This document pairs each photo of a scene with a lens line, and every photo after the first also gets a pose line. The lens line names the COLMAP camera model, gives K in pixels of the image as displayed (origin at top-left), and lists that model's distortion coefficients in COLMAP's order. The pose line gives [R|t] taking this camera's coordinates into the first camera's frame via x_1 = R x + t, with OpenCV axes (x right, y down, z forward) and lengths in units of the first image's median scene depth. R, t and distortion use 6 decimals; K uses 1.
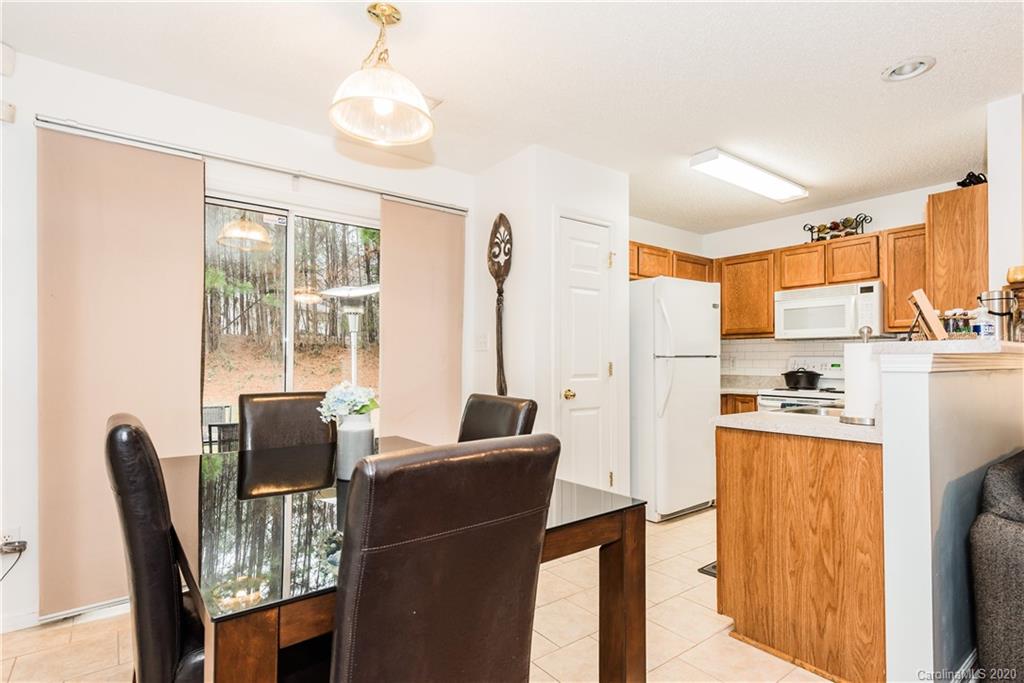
lens RADIAL K [[519.0, 0, 506.0], [0, 519.0, 357.0], [0, 0, 1]] dist [0.002711, -0.000383]
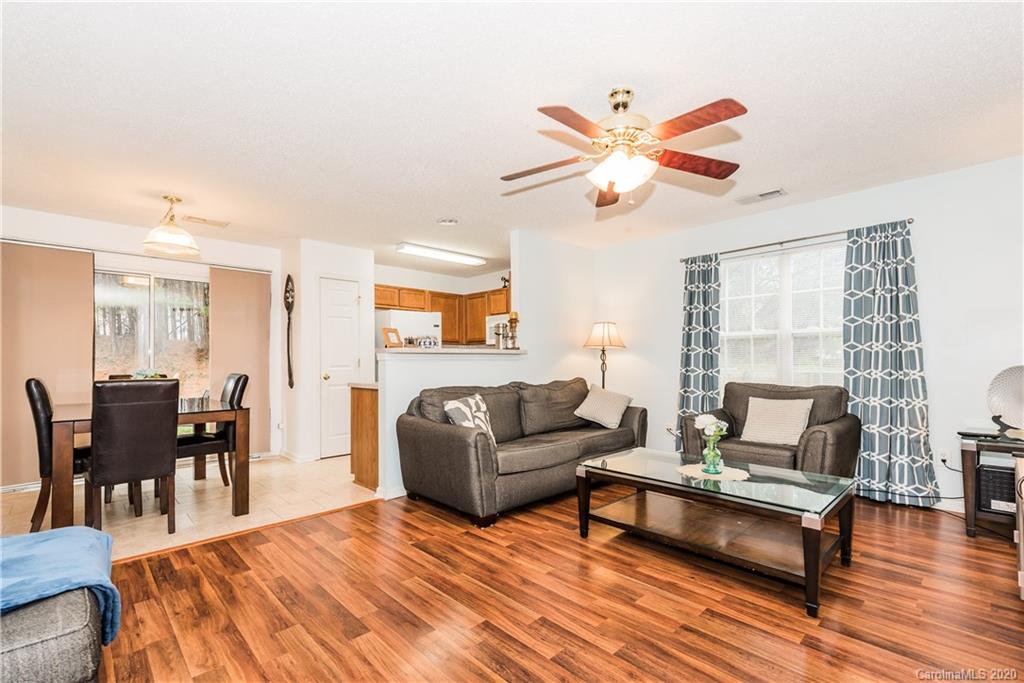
lens RADIAL K [[451.6, 0, 489.7], [0, 451.6, 359.8], [0, 0, 1]] dist [0.016053, -0.000889]
pose [[0.996299, -0.004805, 0.085818, 0.436864], [0.004565, 0.999985, 0.002995, 0.010443], [-0.085831, -0.002593, 0.996306, -0.485487]]
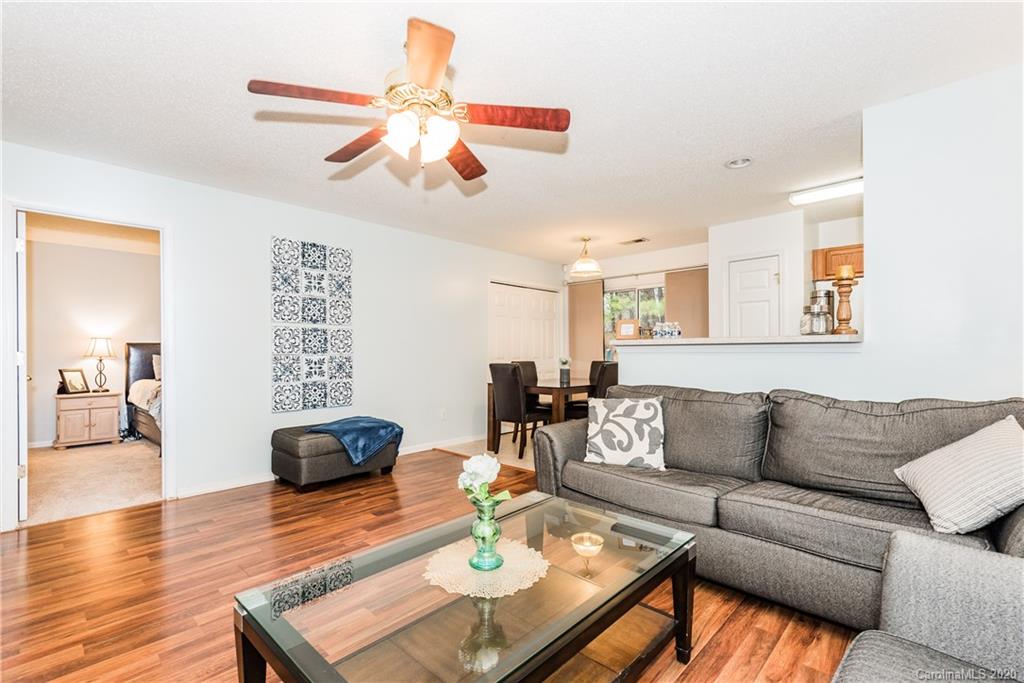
lens RADIAL K [[451.6, 0, 515.1], [0, 451.6, 350.6], [0, 0, 1]] dist [0.016053, -0.000889]
pose [[0.163732, -0.004274, -0.986496, 1.118387], [0.012033, 0.999925, -0.002335, 0.007664], [0.986432, -0.011489, 0.163771, 0.059664]]
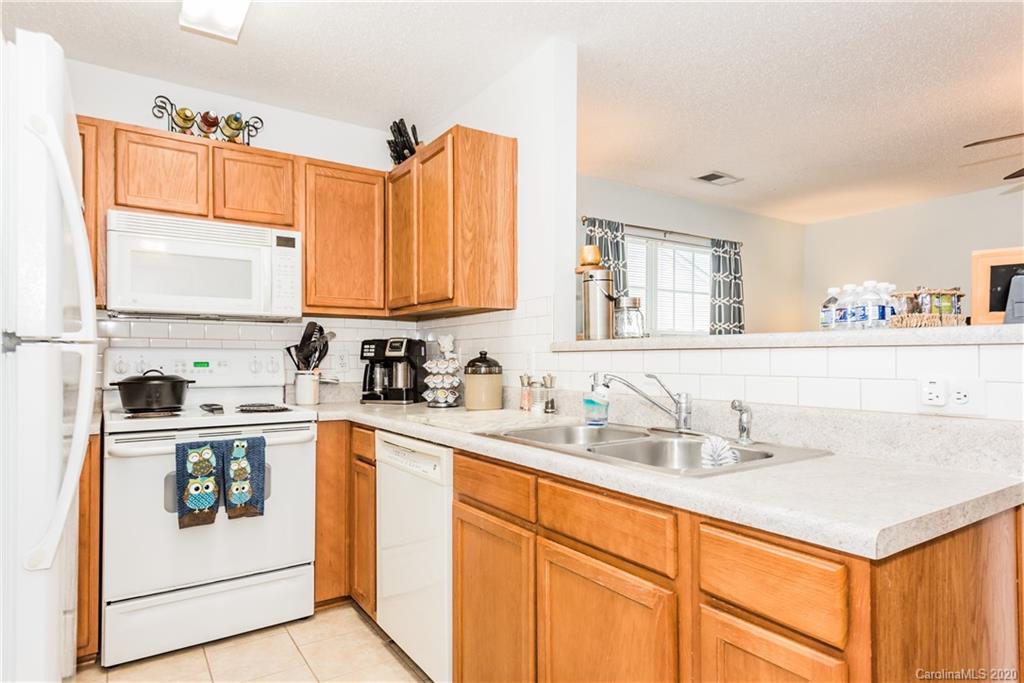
lens RADIAL K [[586.4, 0, 509.8], [0, 586.4, 357.4], [0, 0, 1]] dist [0.008893, -0.000820]
pose [[0.057879, -0.002237, 0.998321, 0.007020], [-0.006536, 0.999975, 0.002619, 0.004923], [-0.998302, -0.006676, 0.057863, 0.654587]]
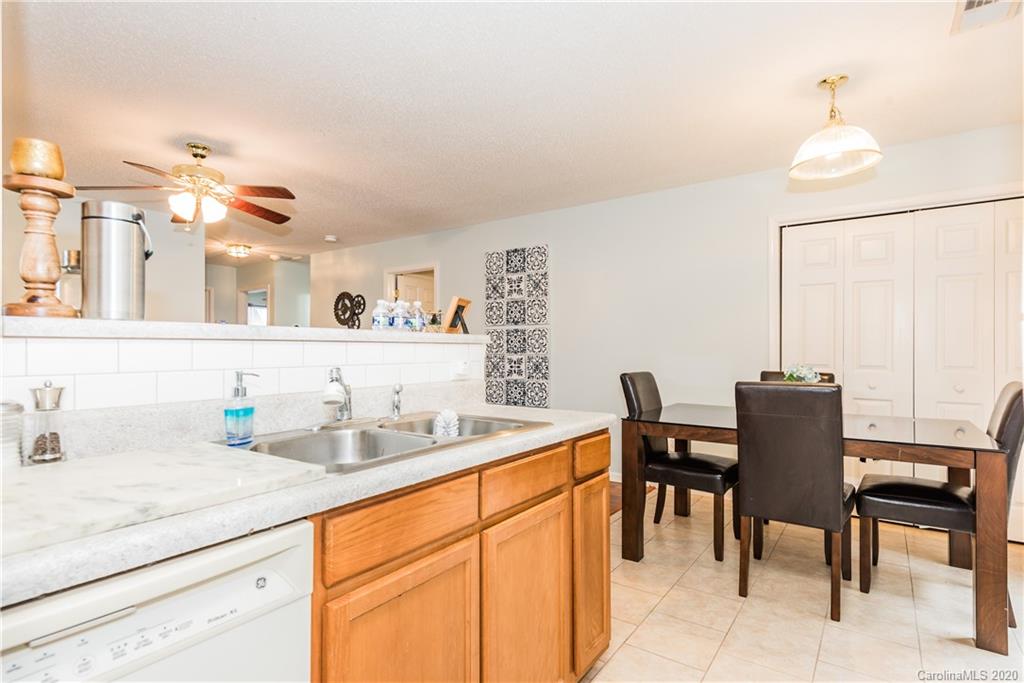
lens RADIAL K [[519.0, 0, 514.1], [0, 519.0, 347.5], [0, 0, 1]] dist [0.002711, -0.000383]
pose [[-0.951524, -0.001234, -0.307571, 0.426844], [0.003076, 0.999904, -0.013528, 0.009547], [0.307558, -0.013818, -0.951429, 0.945459]]
